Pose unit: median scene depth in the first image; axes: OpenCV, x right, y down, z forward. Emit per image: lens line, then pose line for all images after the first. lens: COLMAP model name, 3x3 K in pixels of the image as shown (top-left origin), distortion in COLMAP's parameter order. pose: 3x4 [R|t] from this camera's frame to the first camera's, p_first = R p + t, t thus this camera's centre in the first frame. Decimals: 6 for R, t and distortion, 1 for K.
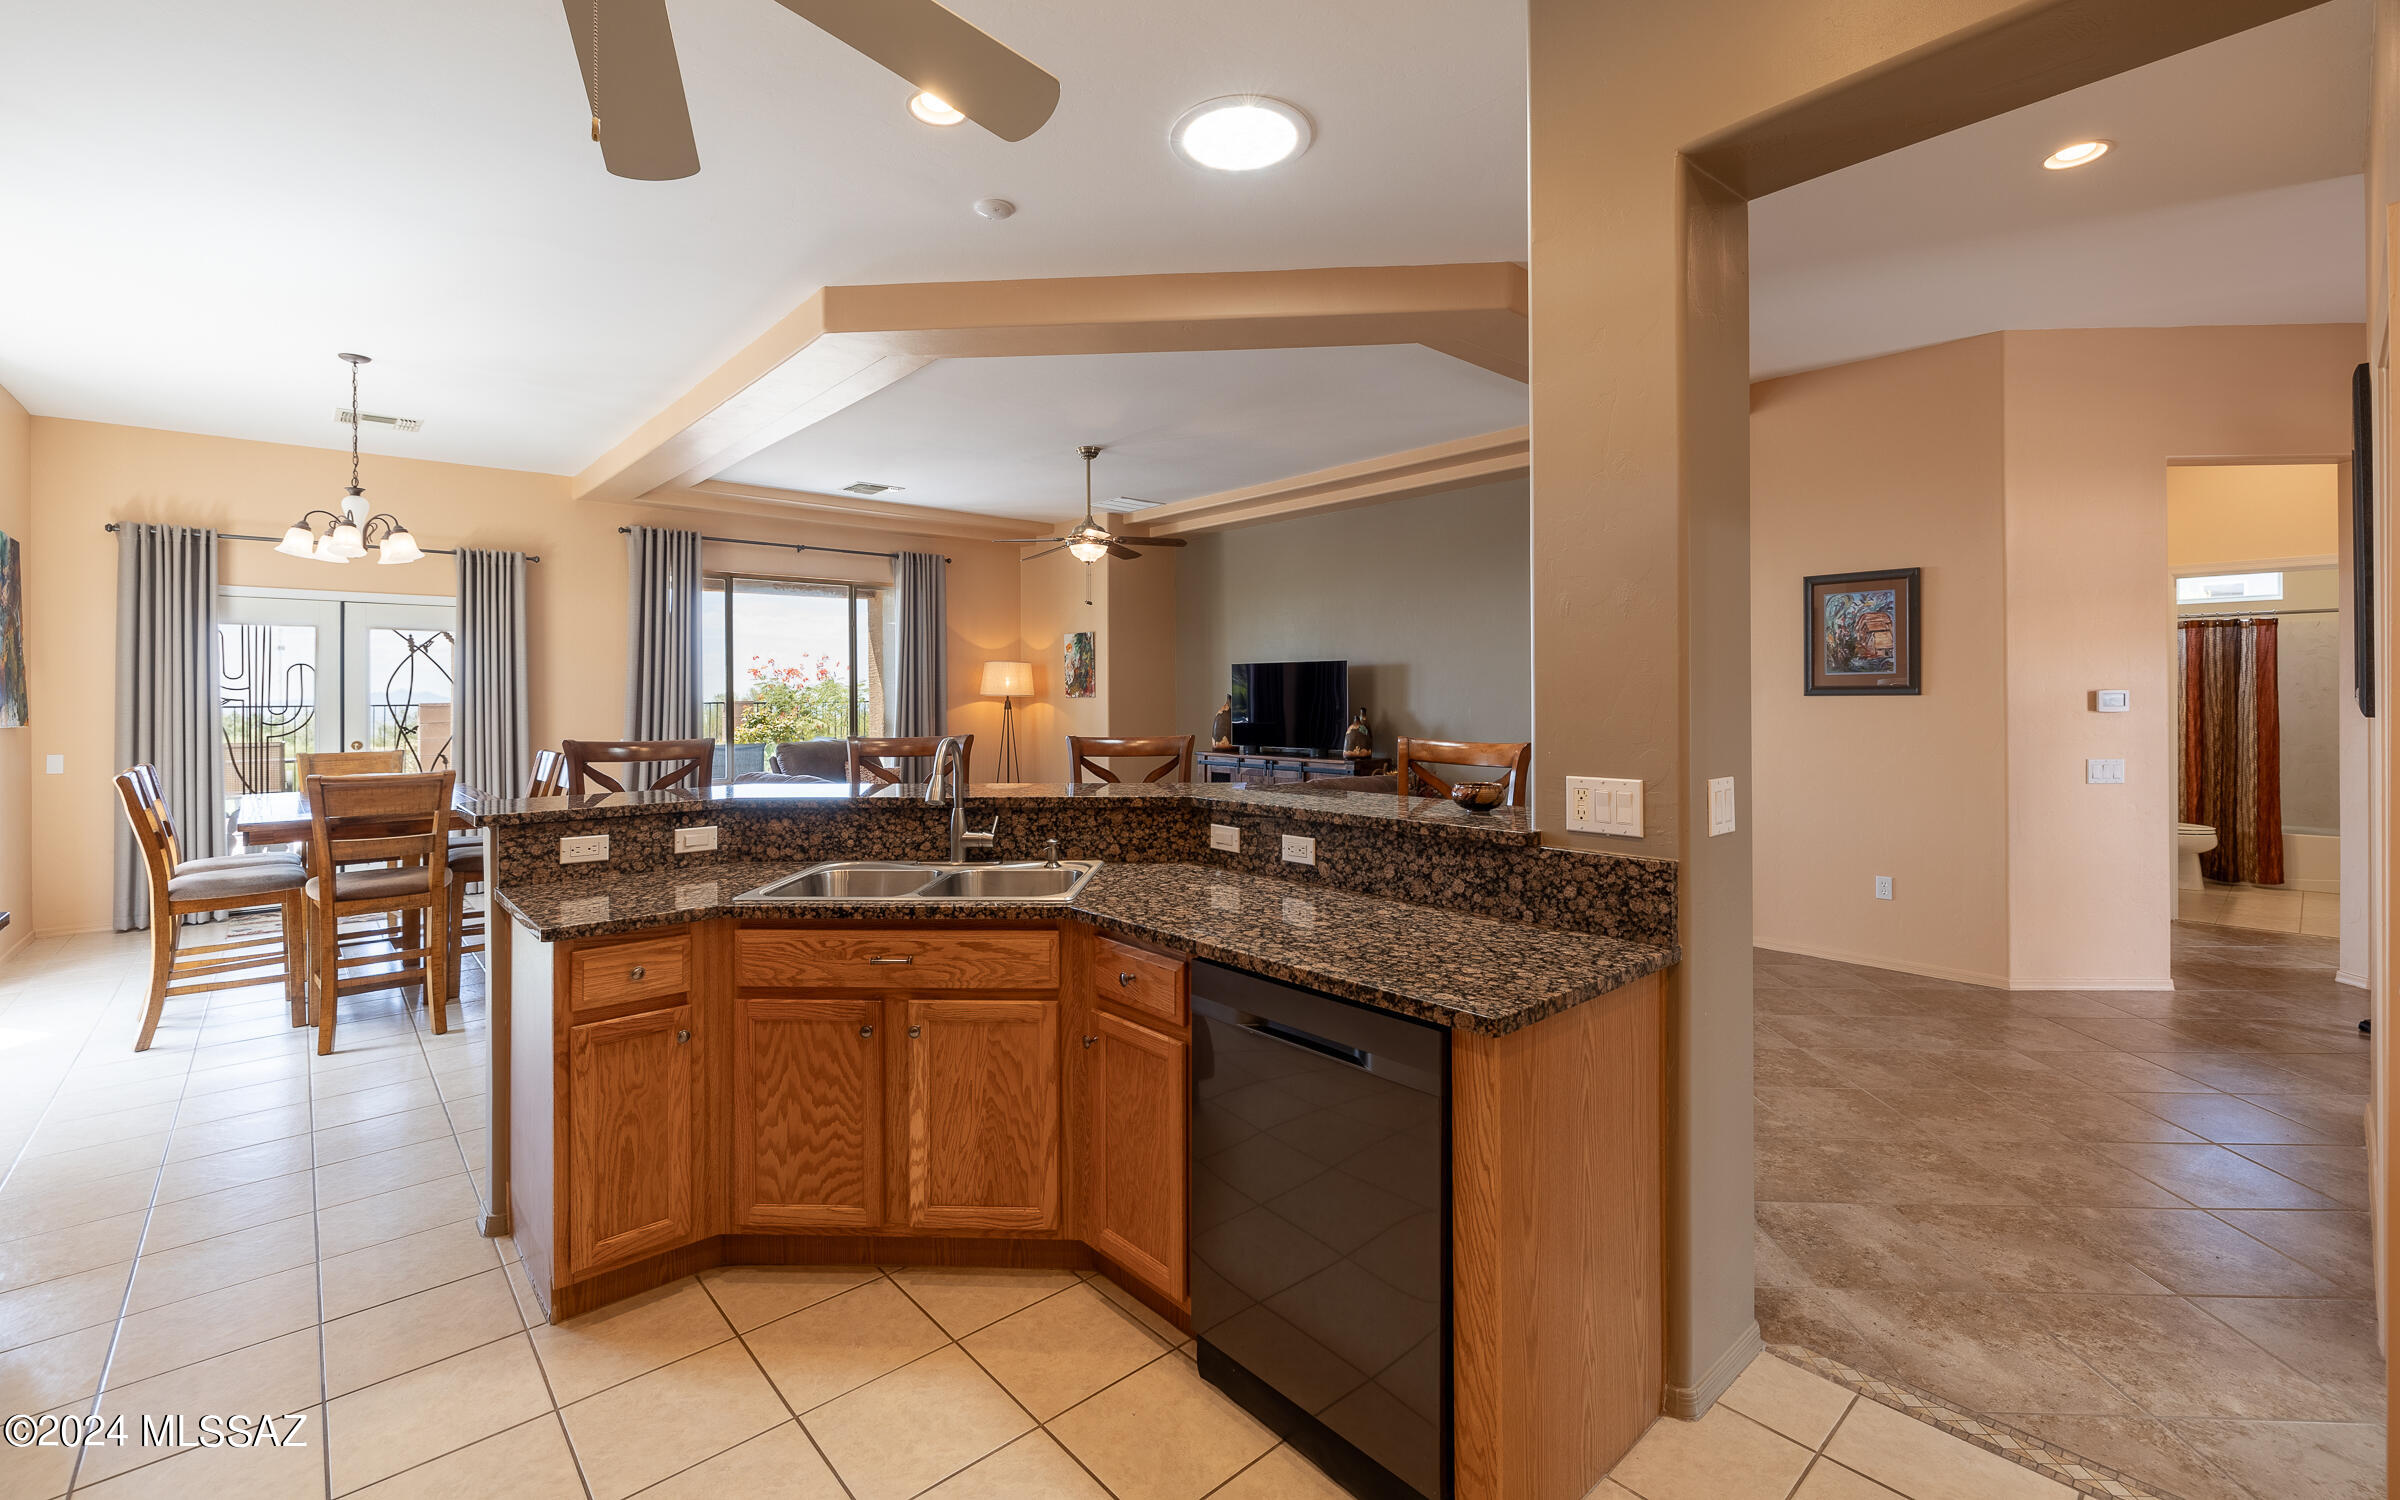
lens RADIAL K [[1020.6, 0, 1203.7], [0, 1020.6, 700.6], [0, 0, 1]] dist [-0.002531, -0.000289]
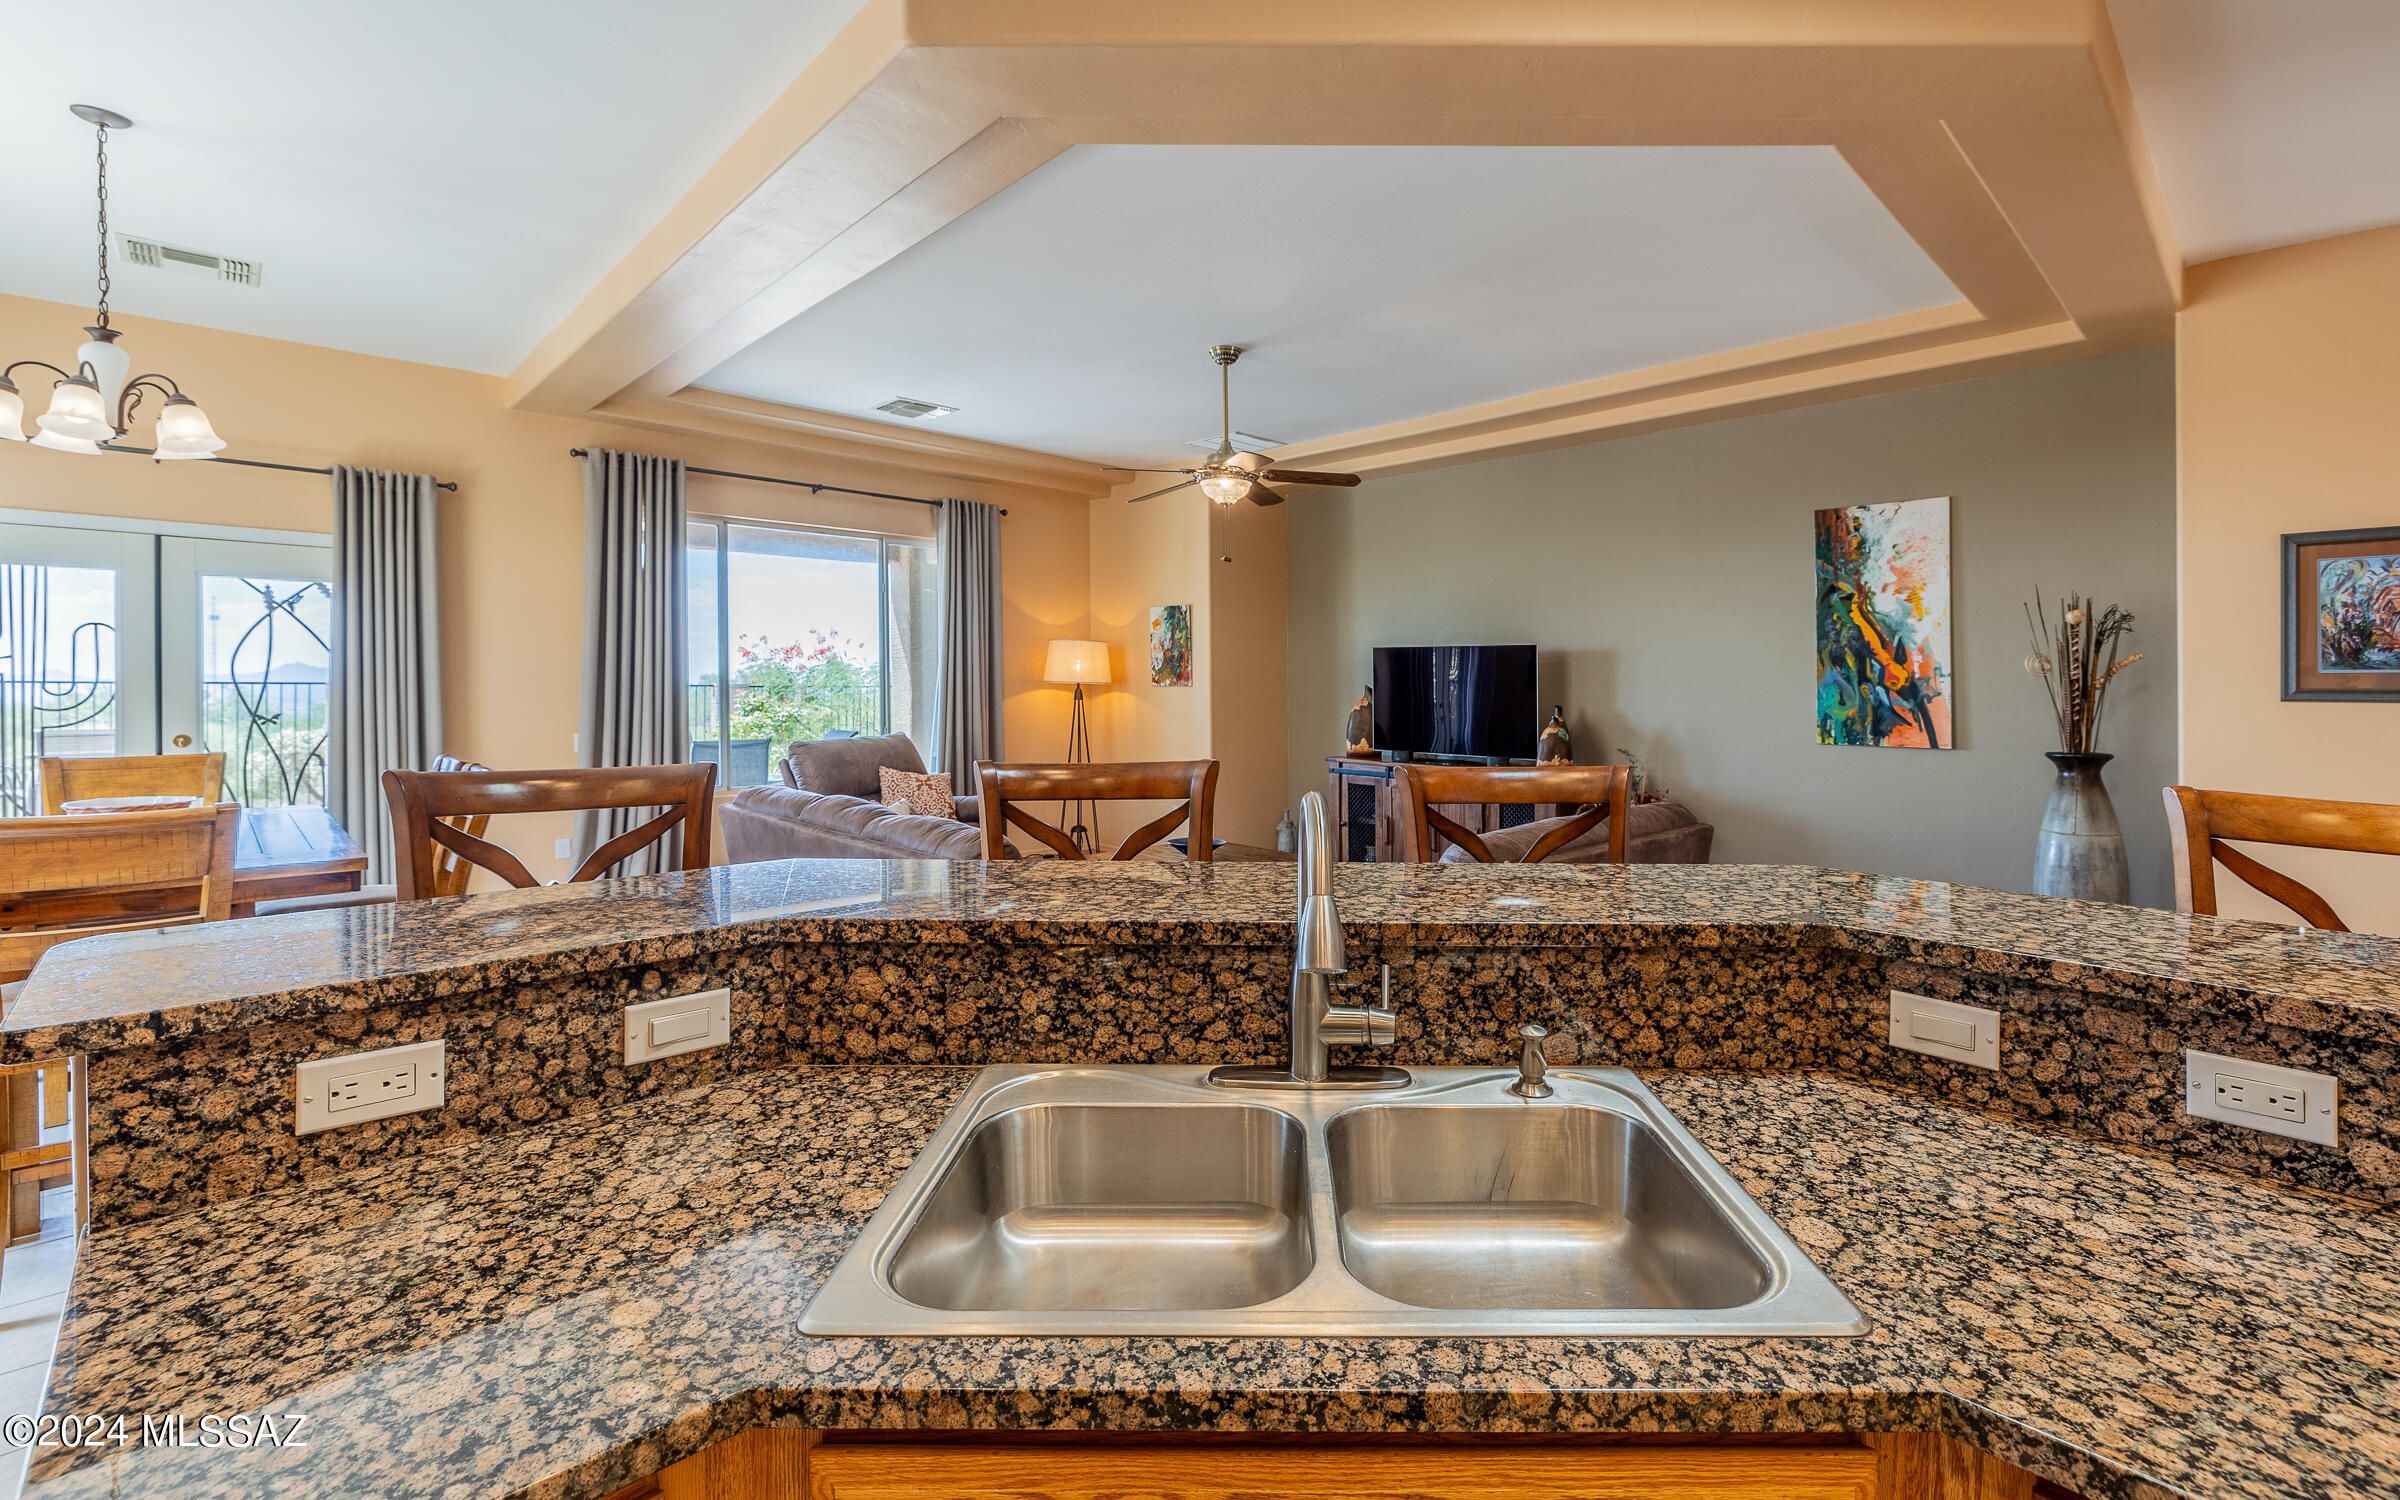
lens RADIAL K [[1052.4, 0, 1275.7], [0, 1052.4, 724.4], [0, 0, 1]] dist [-0.002846, 0.000307]
pose [[0.998429, 0.012722, 0.054564, -0.153407], [-0.014500, 0.999373, 0.032309, -0.002264], [-0.054119, -0.033050, 0.997987, 0.308898]]
